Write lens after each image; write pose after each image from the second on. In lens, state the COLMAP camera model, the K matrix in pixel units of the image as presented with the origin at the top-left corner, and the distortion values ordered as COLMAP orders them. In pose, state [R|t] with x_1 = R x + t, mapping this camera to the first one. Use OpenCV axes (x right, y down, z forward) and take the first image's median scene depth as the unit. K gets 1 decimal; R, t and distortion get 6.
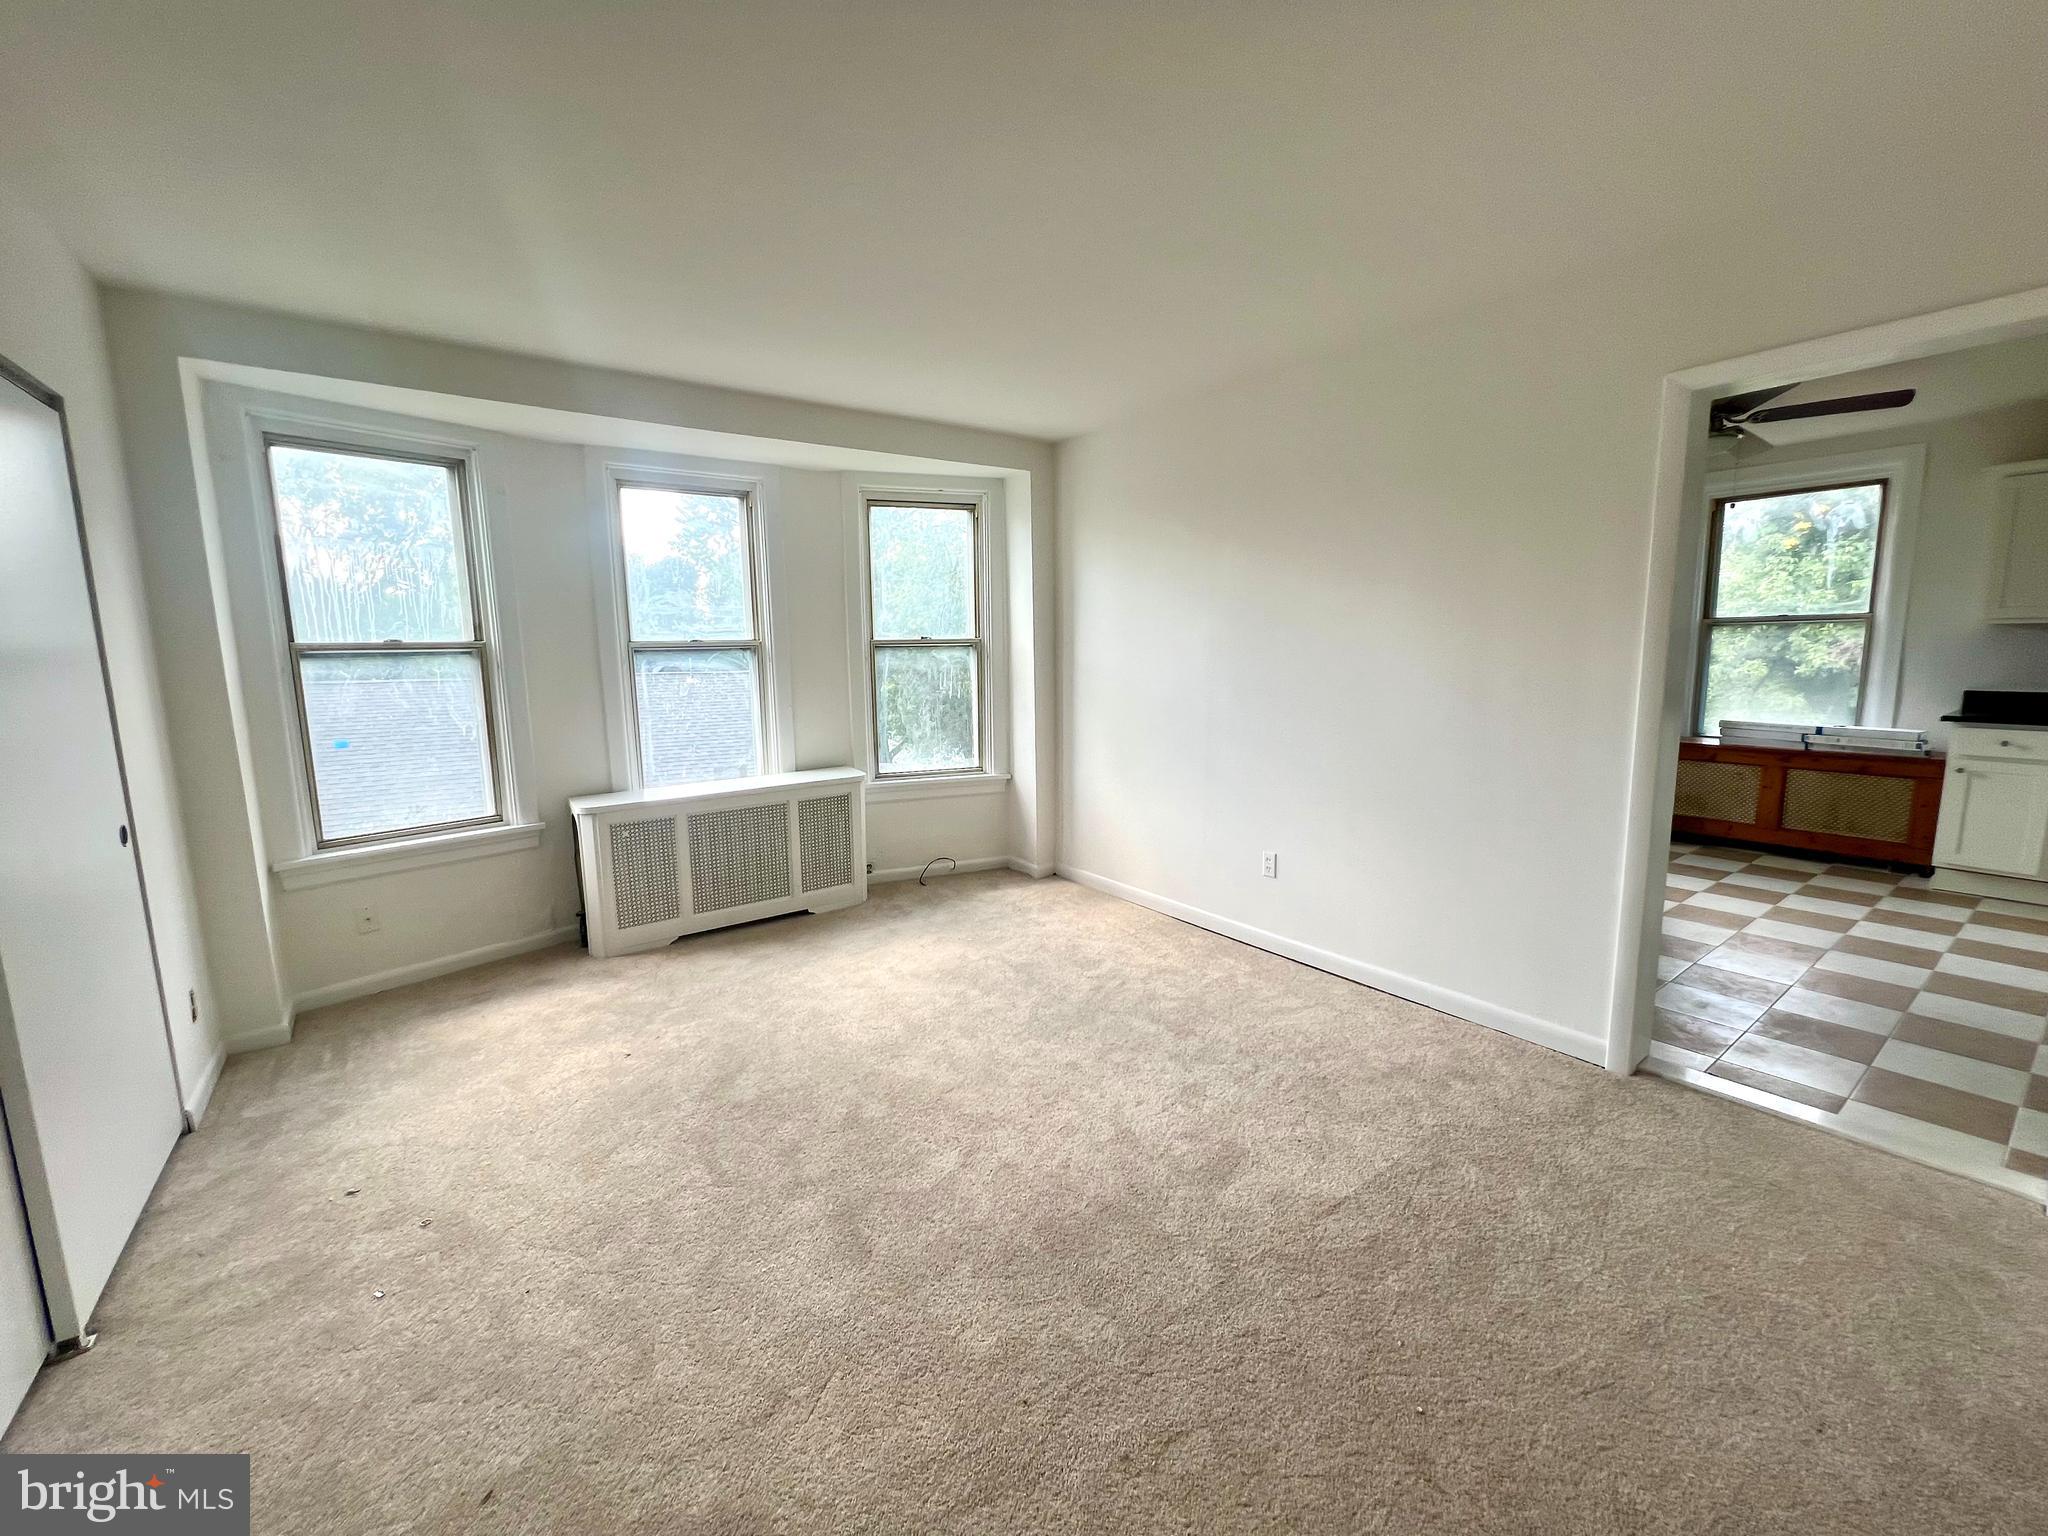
lens RADIAL K [[829.5, 0, 1019.1], [0, 829.5, 764.8], [0, 0, 1]] dist [0.003759, -0.000040]
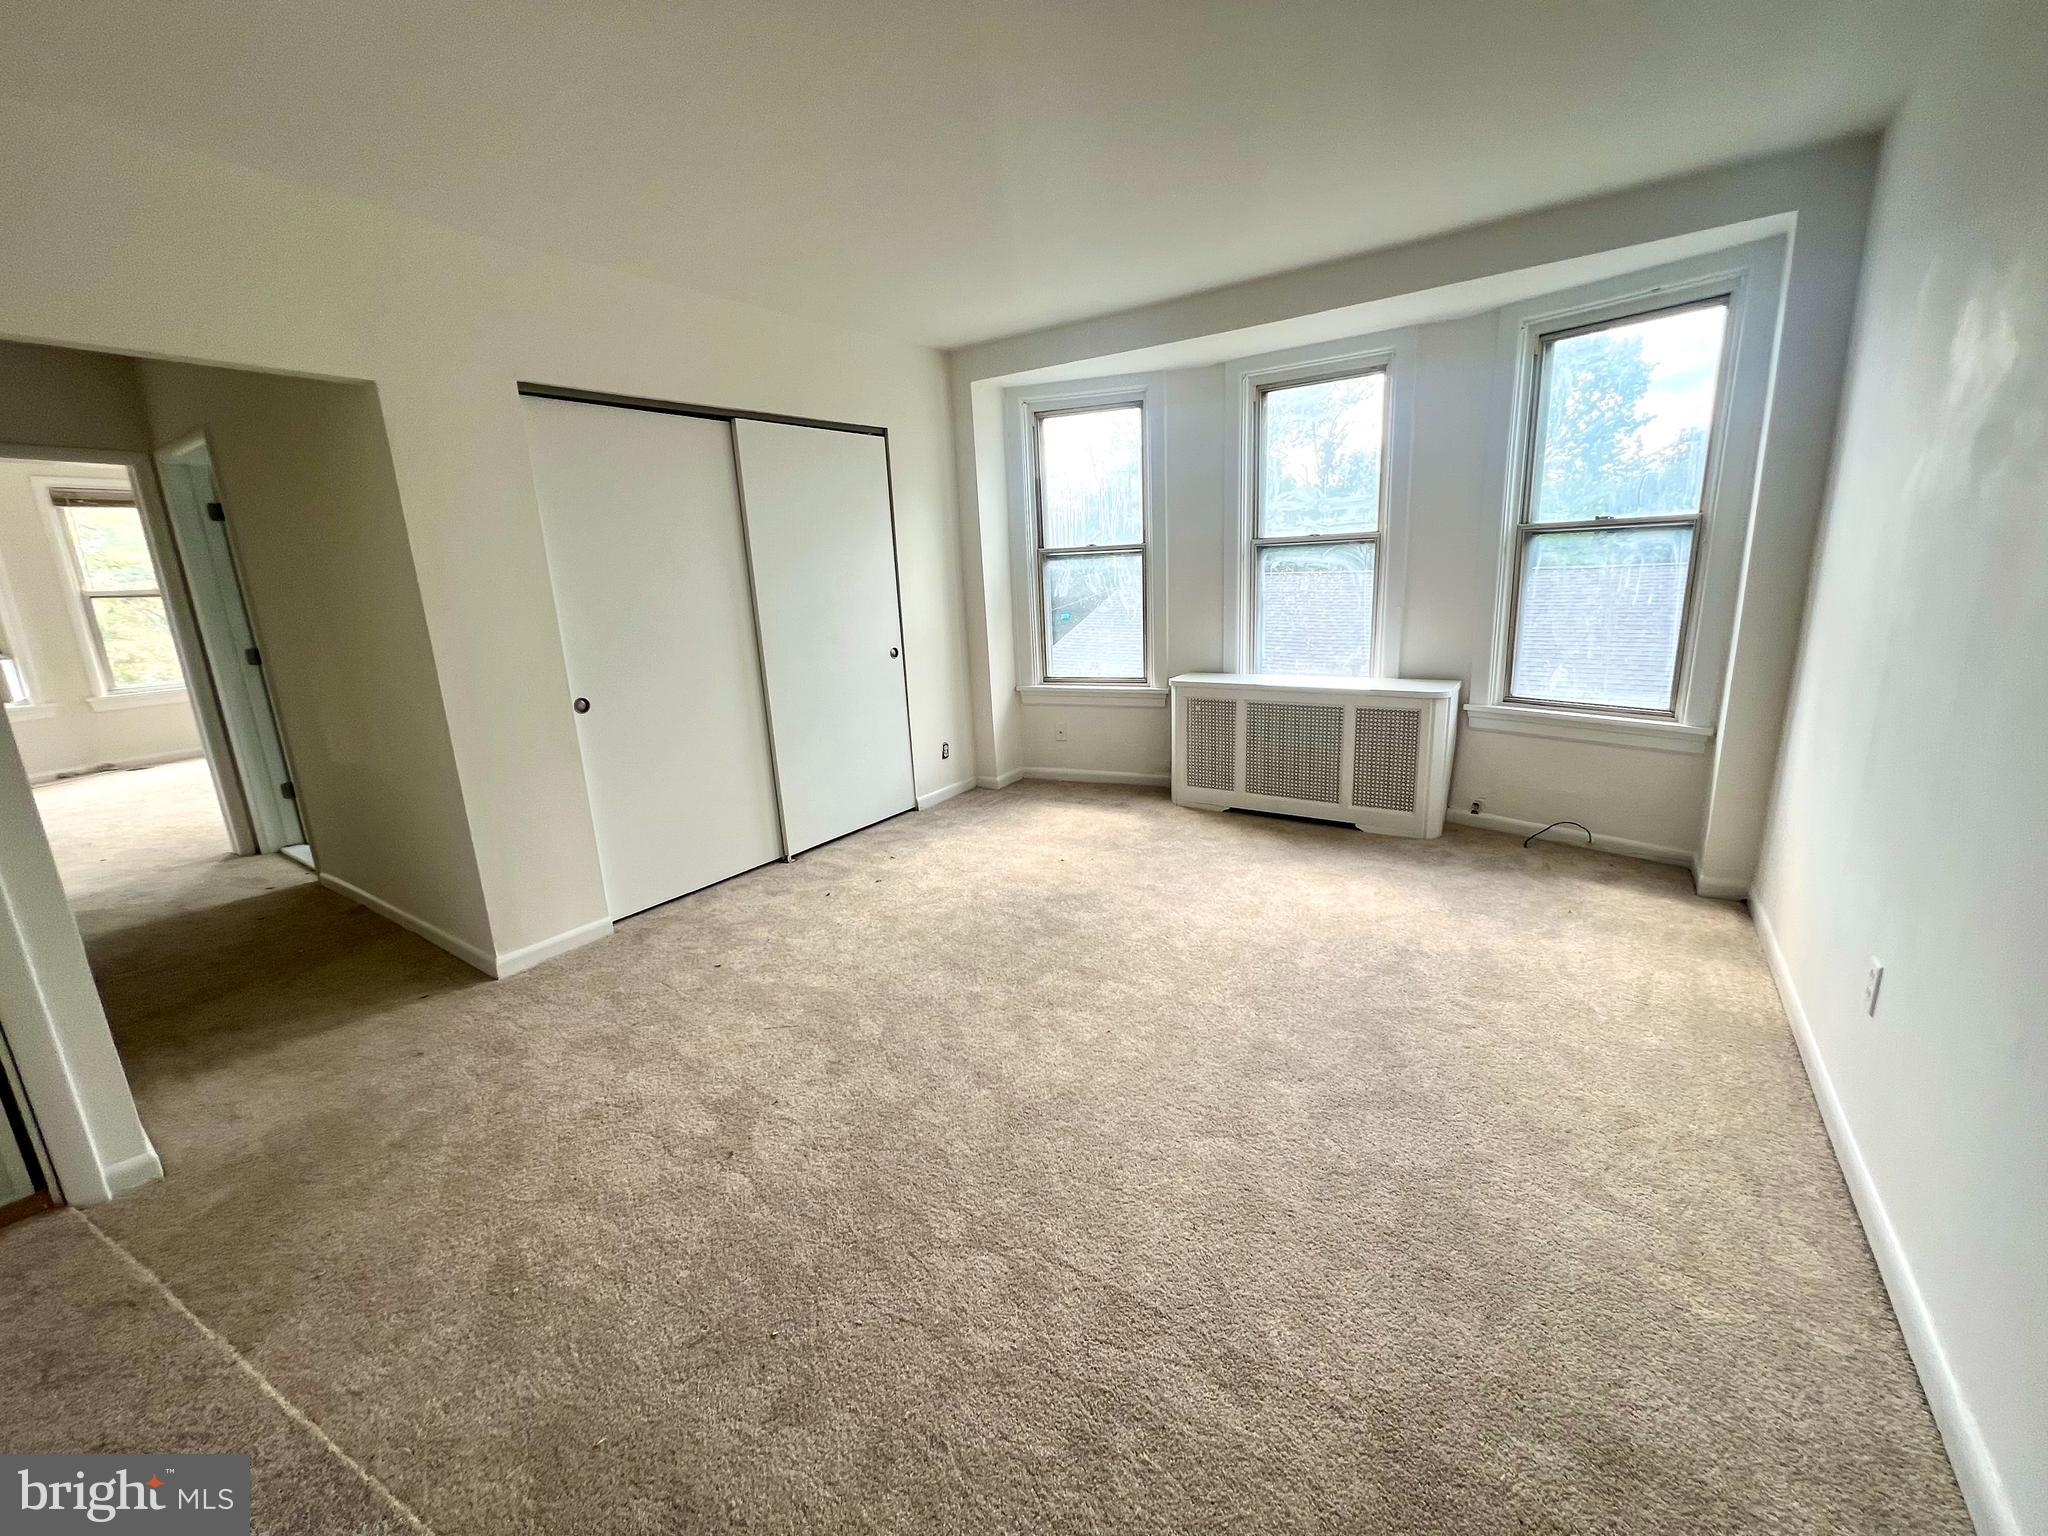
lens RADIAL K [[829.5, 0, 1022.1], [0, 829.5, 763.3], [0, 0, 1]] dist [0.003759, -0.000040]
pose [[0.329400, 0.223249, -0.917418, 0.503762], [-0.097995, 0.974481, 0.201950, -0.049860], [0.939091, 0.023380, 0.342871, 0.339138]]
